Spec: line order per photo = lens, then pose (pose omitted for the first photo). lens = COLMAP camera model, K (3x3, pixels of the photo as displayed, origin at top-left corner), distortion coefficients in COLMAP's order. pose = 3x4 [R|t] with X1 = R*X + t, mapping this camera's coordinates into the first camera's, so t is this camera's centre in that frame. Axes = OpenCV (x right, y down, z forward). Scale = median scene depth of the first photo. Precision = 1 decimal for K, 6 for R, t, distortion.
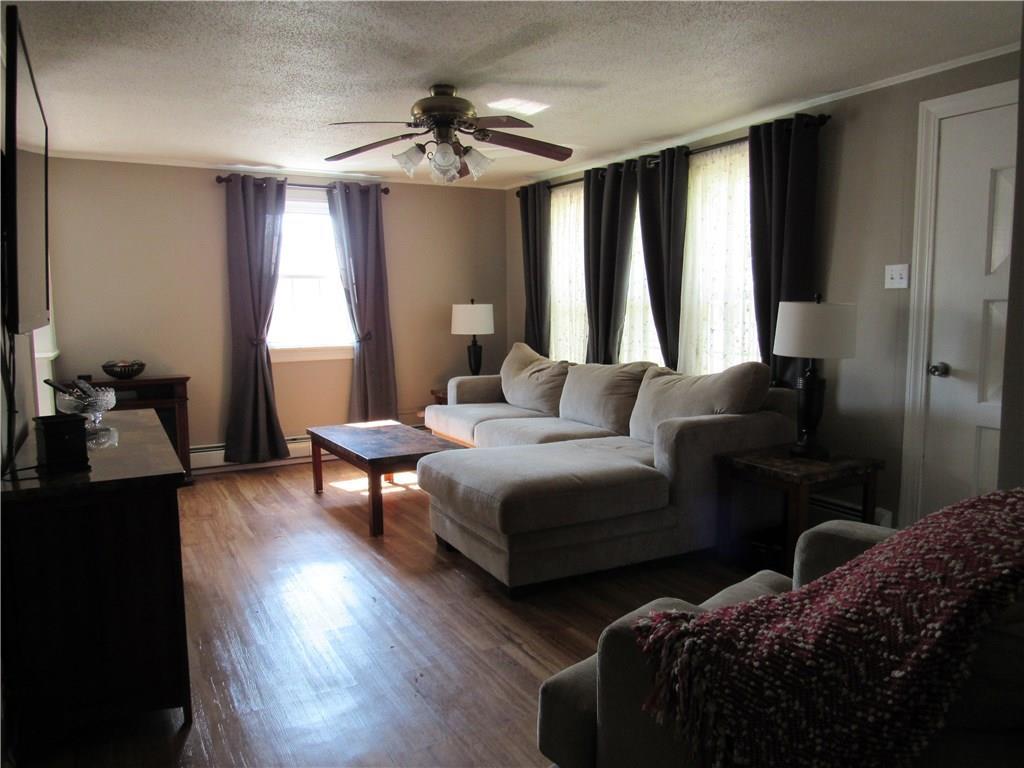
lens RADIAL K [[754.4, 0, 512.0], [0, 754.4, 384.0], [0, 0, 1]] dist [-0.000197, -0.002423]
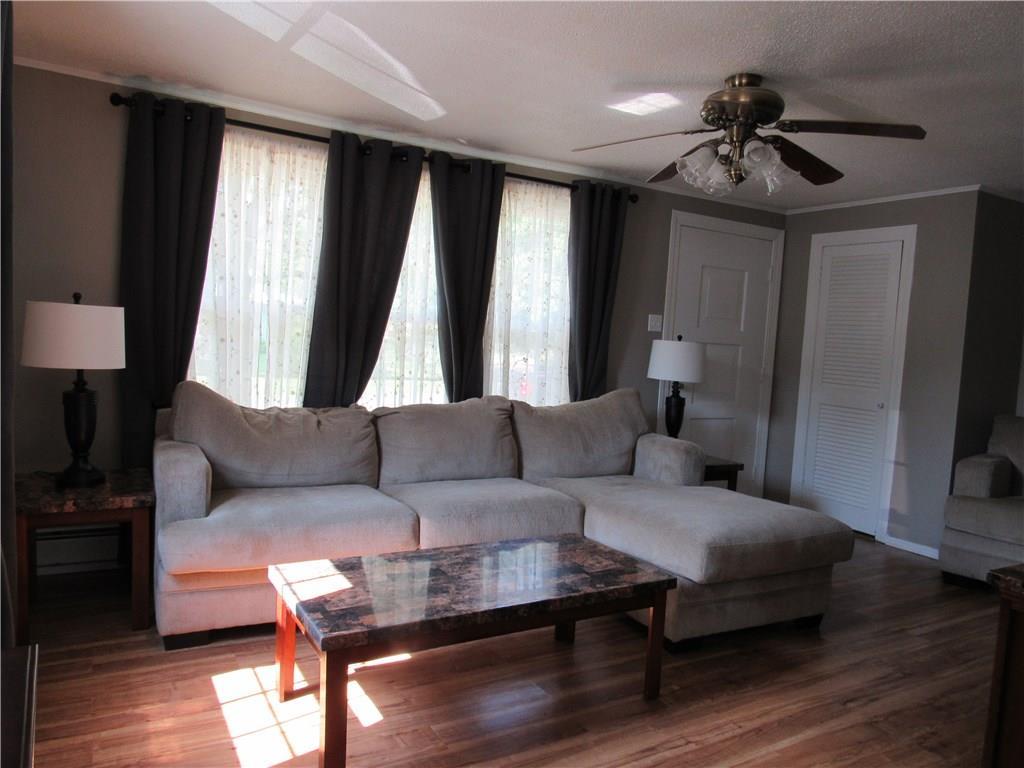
lens RADIAL K [[754.4, 0, 512.0], [0, 754.4, 384.0], [0, 0, 1]] dist [-0.000197, -0.002423]
pose [[-0.025664, -0.063397, 0.997658, -0.754692], [0.048116, 0.996752, 0.064577, -0.107010], [-0.998512, 0.049660, -0.022530, 1.059306]]
